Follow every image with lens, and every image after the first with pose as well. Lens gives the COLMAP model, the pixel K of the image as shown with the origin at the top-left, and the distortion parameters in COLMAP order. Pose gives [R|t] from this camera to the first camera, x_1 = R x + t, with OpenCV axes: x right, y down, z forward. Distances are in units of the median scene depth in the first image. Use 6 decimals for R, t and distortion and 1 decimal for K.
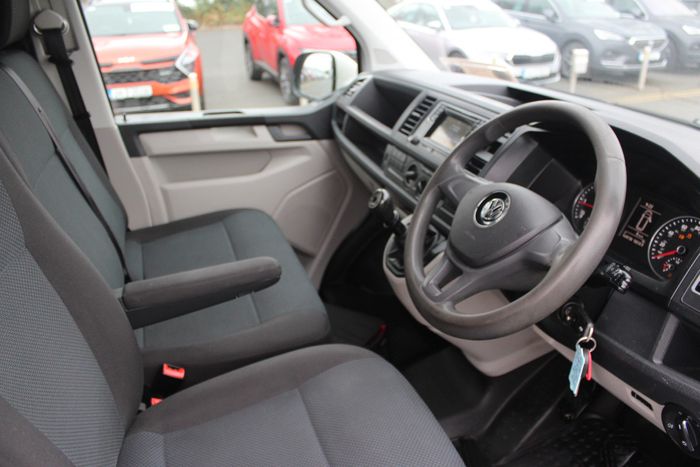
lens RADIAL K [[572.8, 0, 349.4], [0, 572.8, 234.8], [0, 0, 1]] dist [-0.162451, 0.129071]
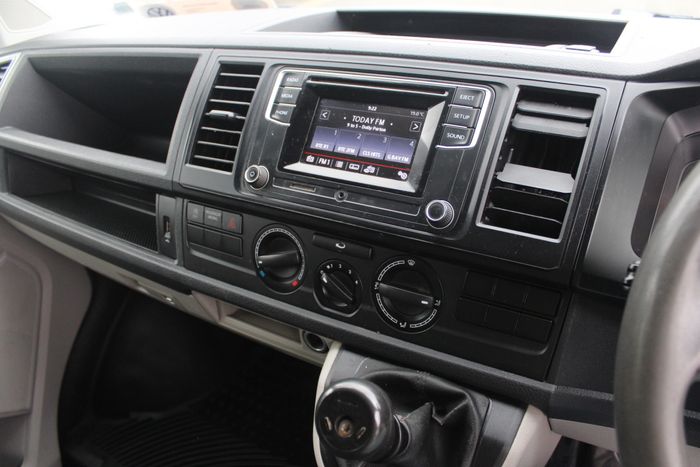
lens RADIAL K [[572.8, 0, 349.7], [0, 572.8, 231.0], [0, 0, 1]] dist [-0.162451, 0.129071]
pose [[0.755026, -0.377670, 0.536005, -0.094646], [0.327580, 0.925398, 0.190602, -0.256610], [-0.568003, 0.031674, 0.822417, 0.866153]]
